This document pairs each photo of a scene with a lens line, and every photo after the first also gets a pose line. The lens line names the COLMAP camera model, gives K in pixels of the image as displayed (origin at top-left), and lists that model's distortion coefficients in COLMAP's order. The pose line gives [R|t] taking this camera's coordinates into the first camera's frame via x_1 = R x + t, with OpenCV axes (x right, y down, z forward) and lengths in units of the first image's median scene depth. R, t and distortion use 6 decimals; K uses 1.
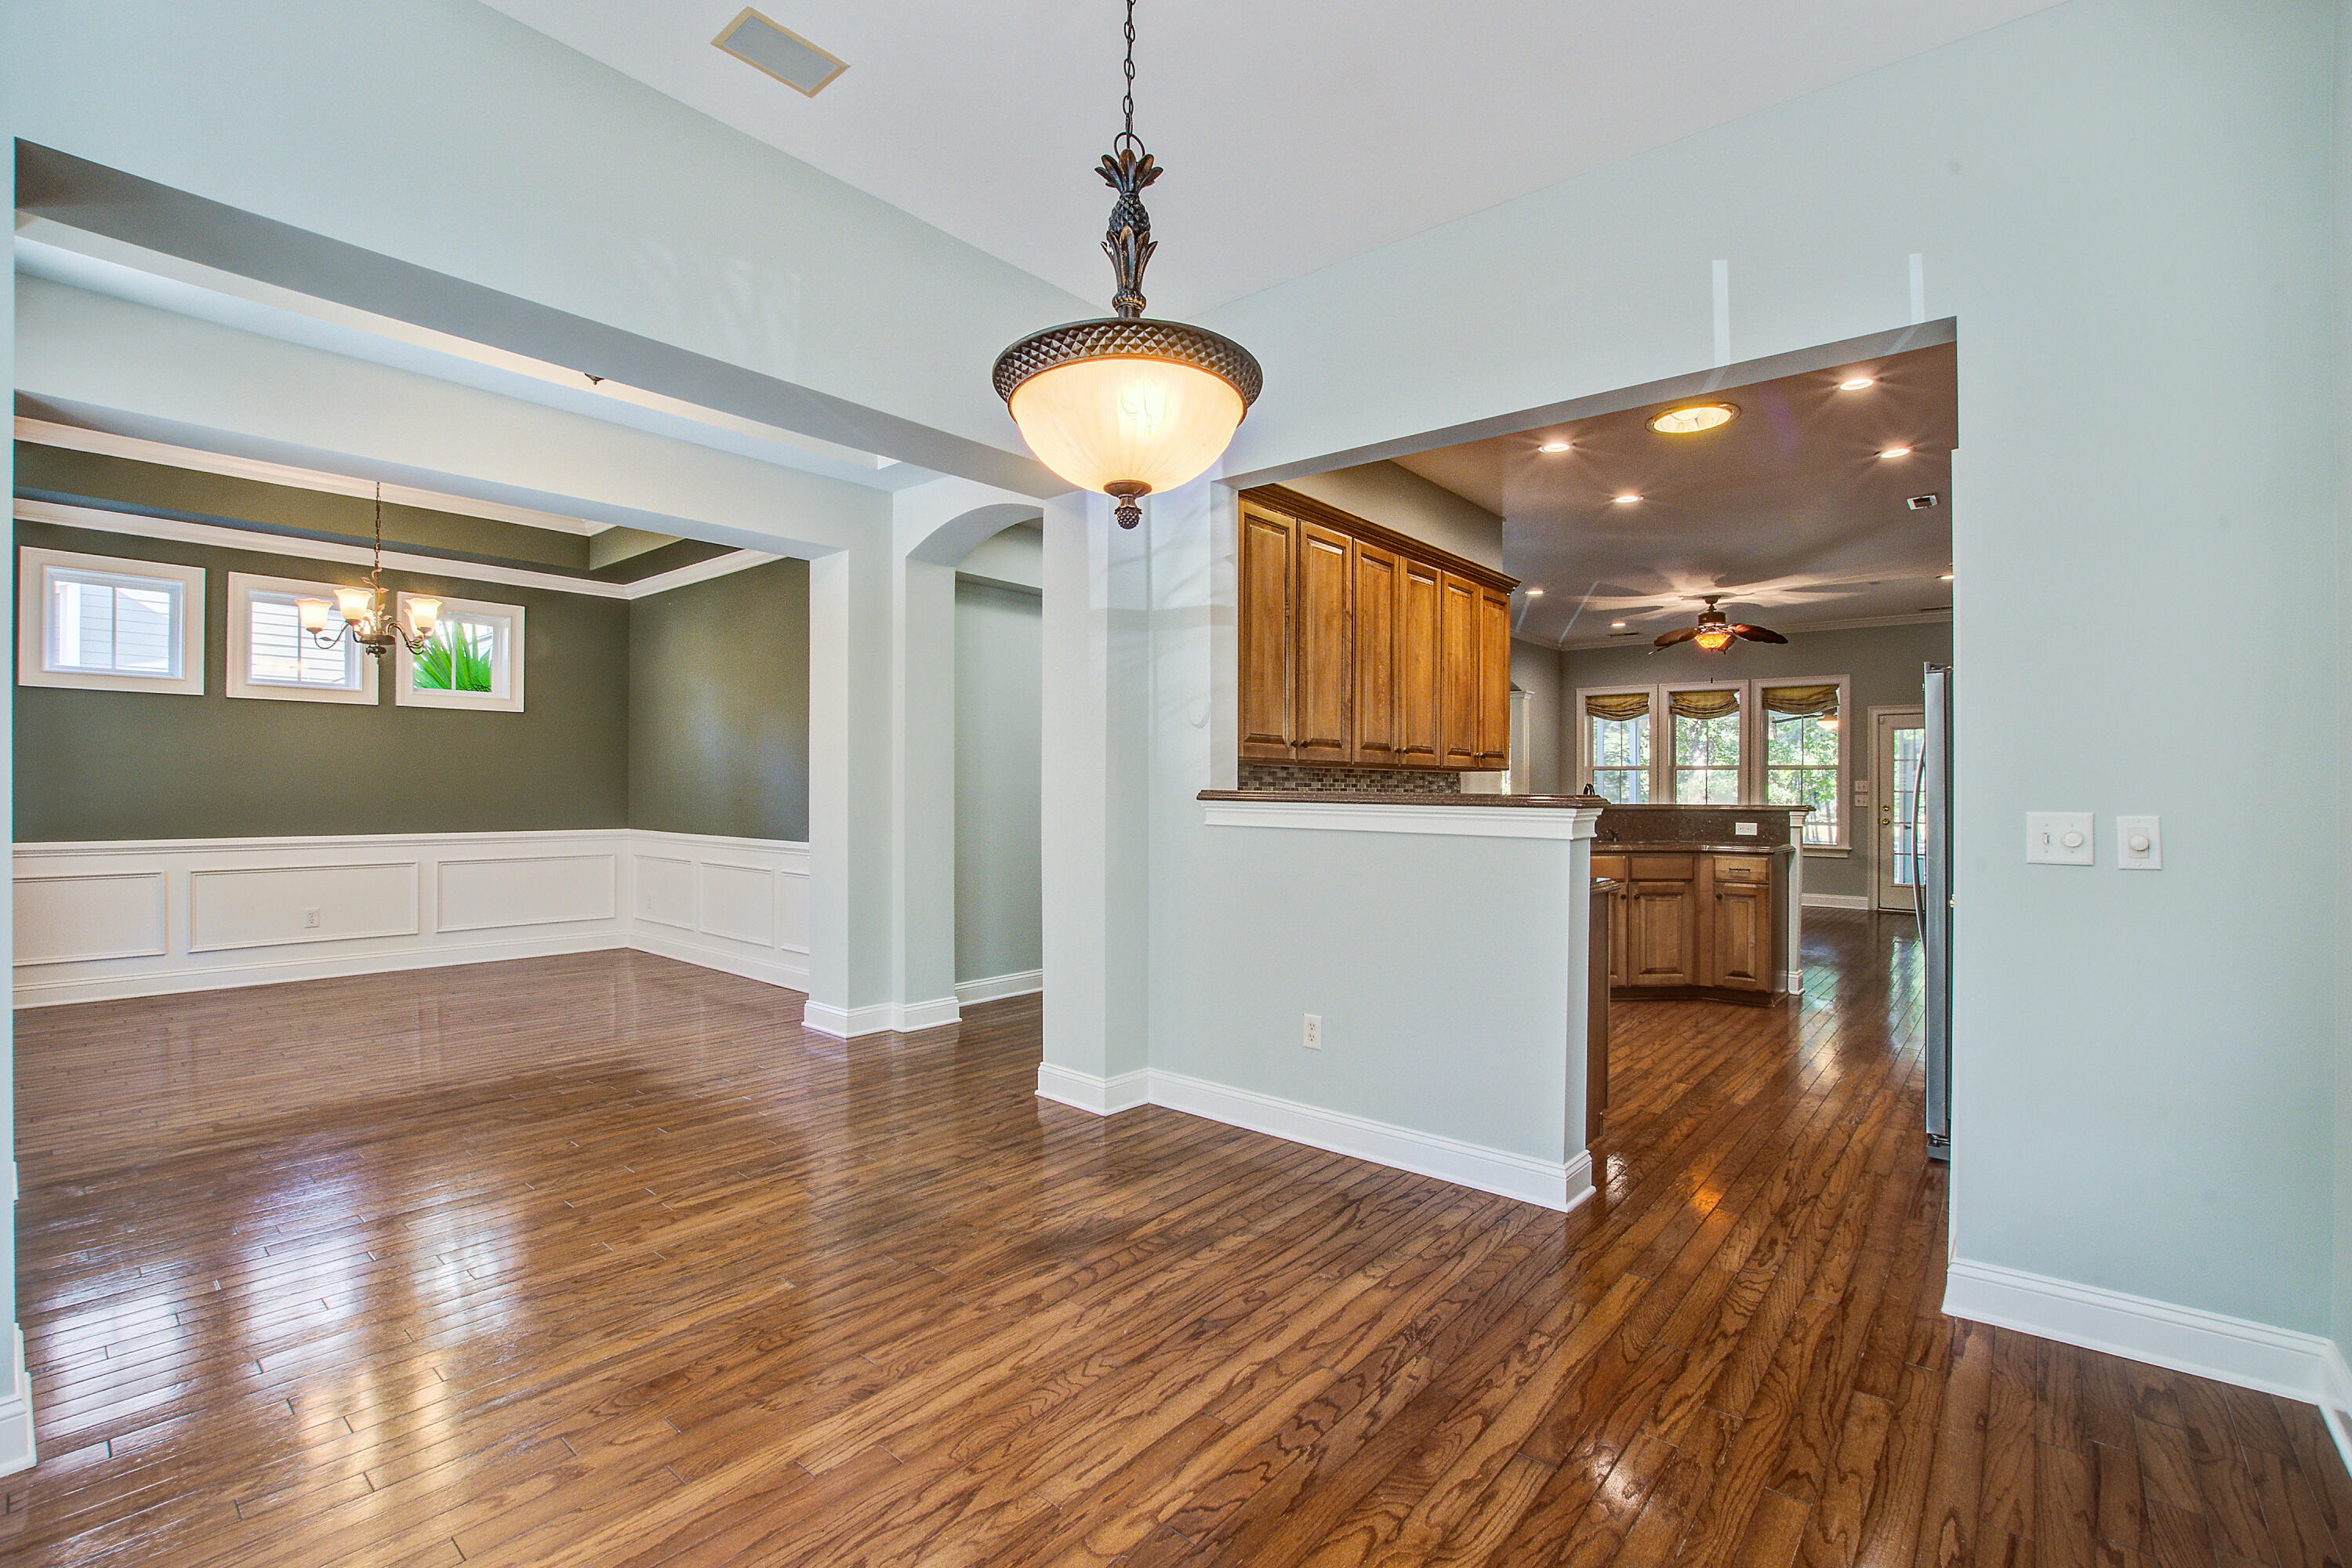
lens RADIAL K [[1010.1, 0, 1197.9], [0, 1010.1, 782.3], [0, 0, 1]] dist [-0.026869, -0.000176]
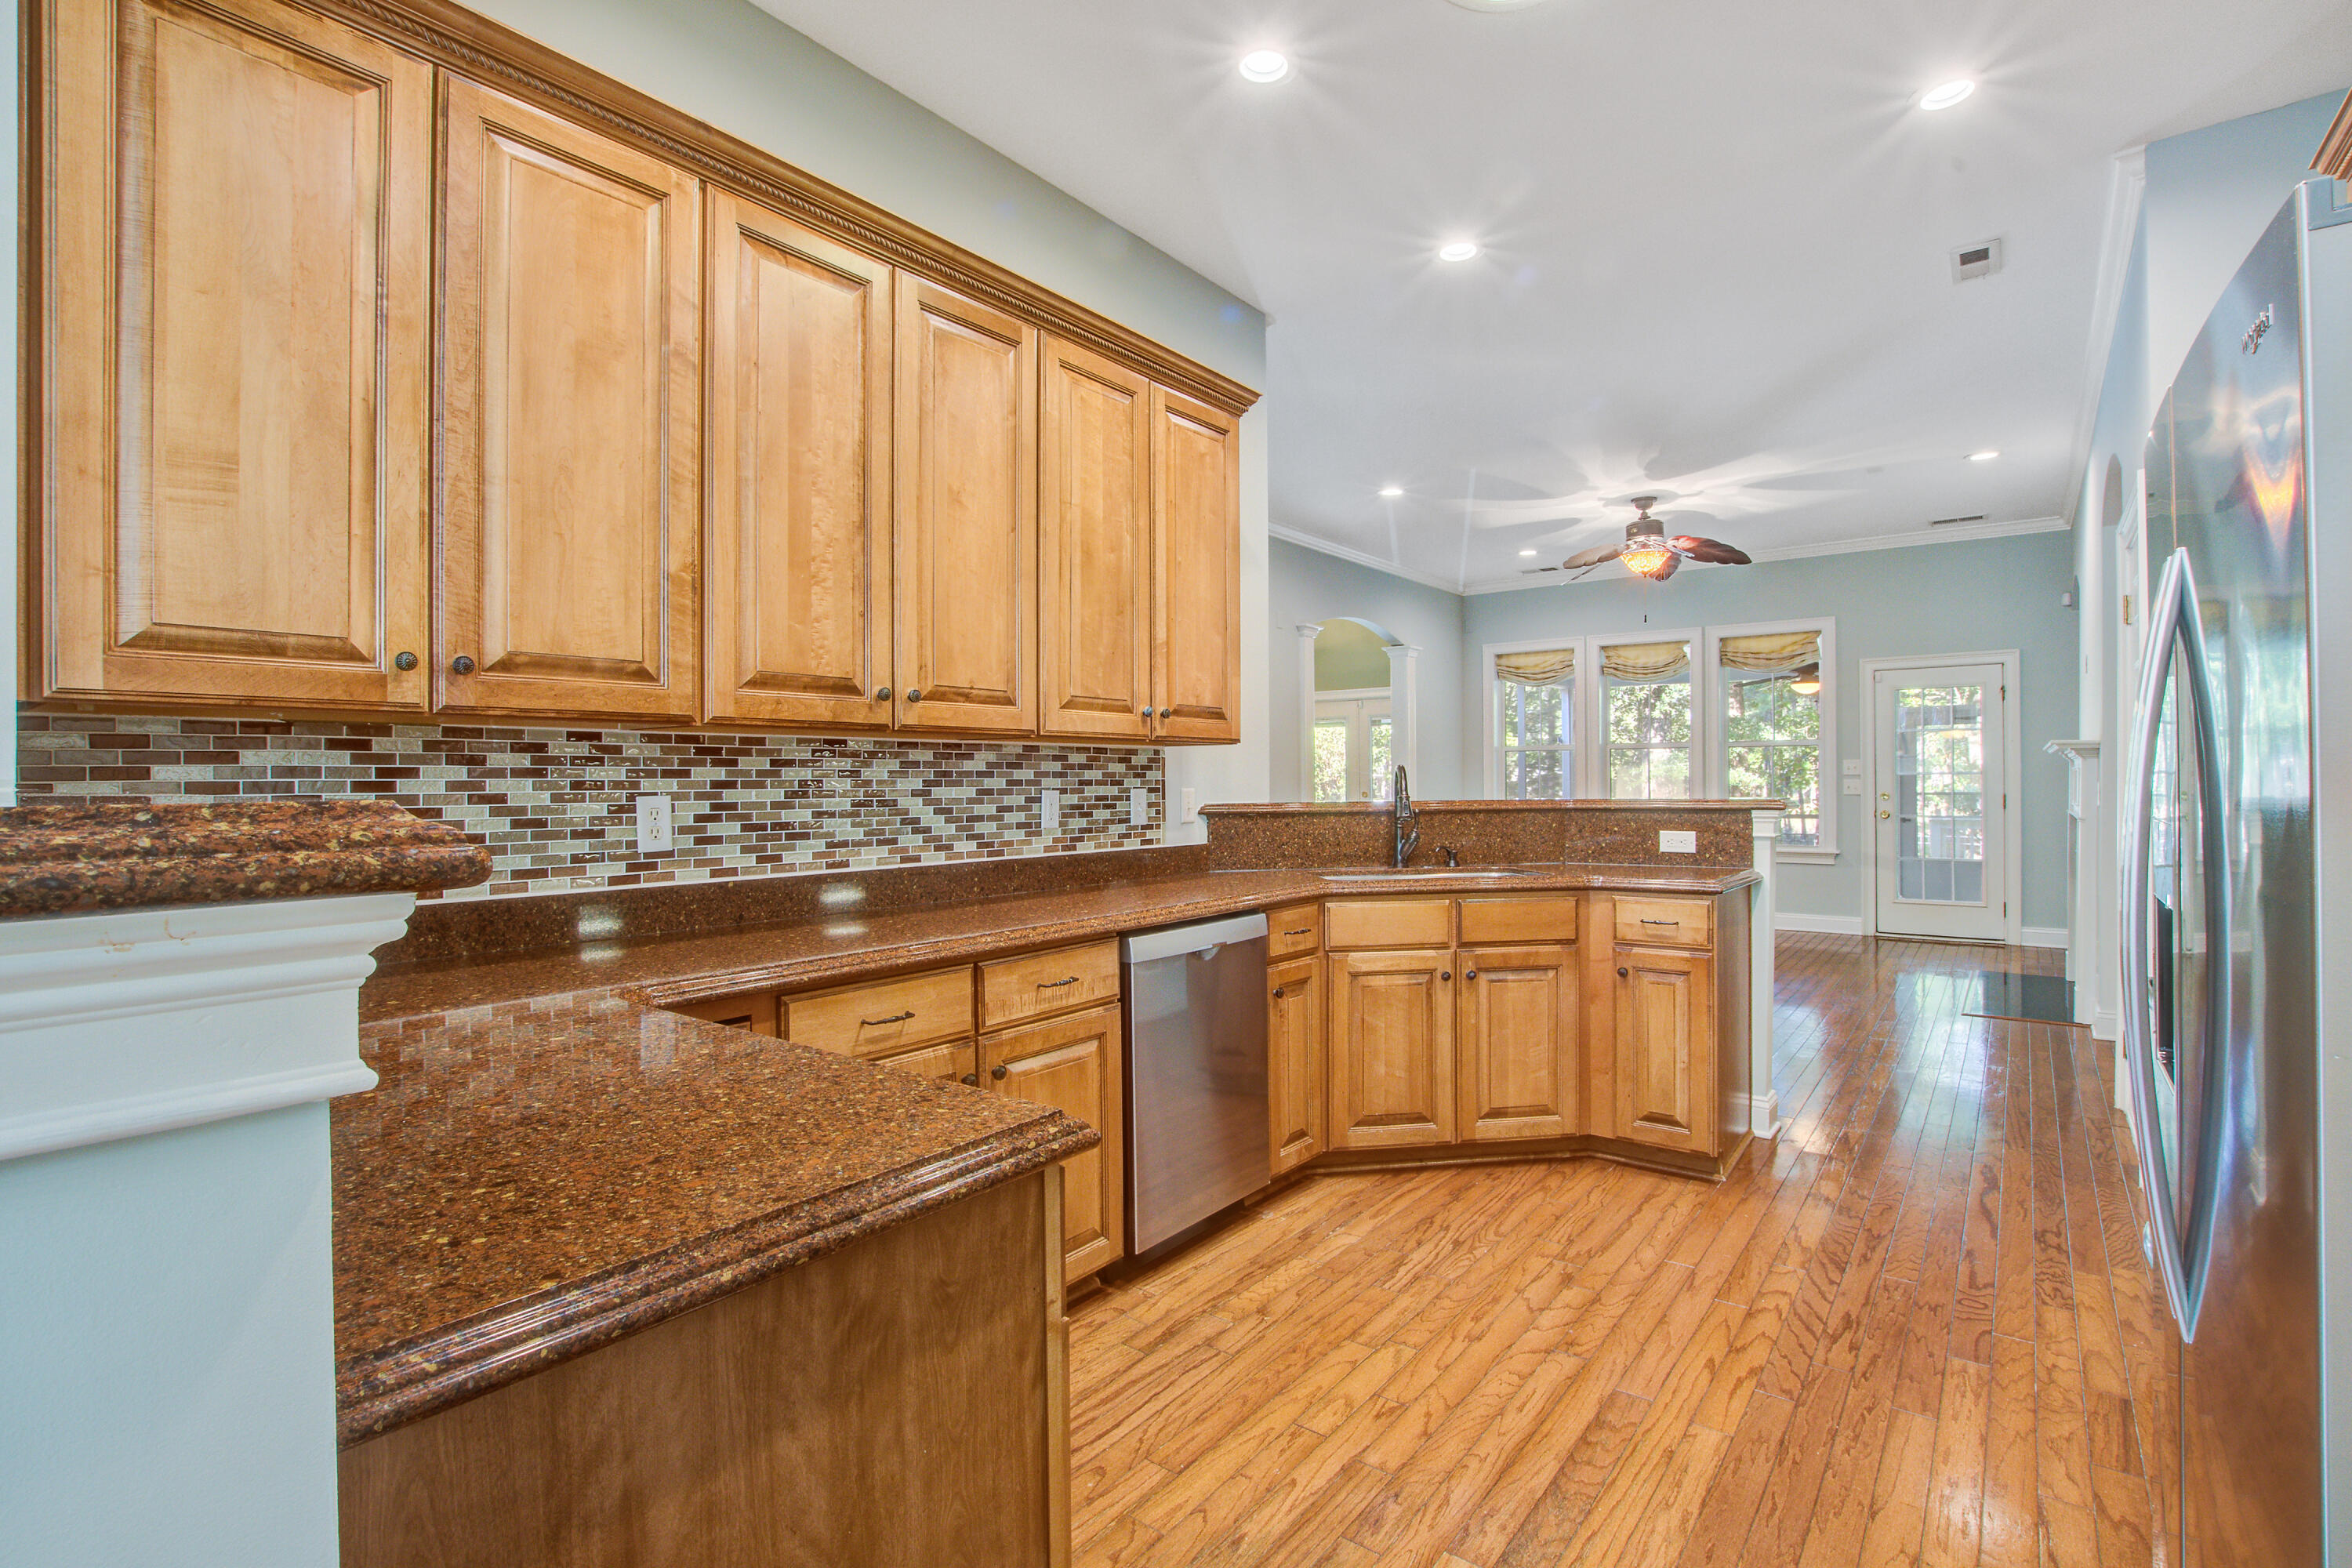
lens RADIAL K [[1088.5, 0, 1176.0], [0, 1088.5, 784.0], [0, 0, 1]] dist [-0.029610, -0.000145]
pose [[0.999182, -0.013743, 0.038040, 0.257559], [0.013409, 0.999869, 0.009021, 0.005027], [-0.038159, -0.008503, 0.999236, 0.427400]]
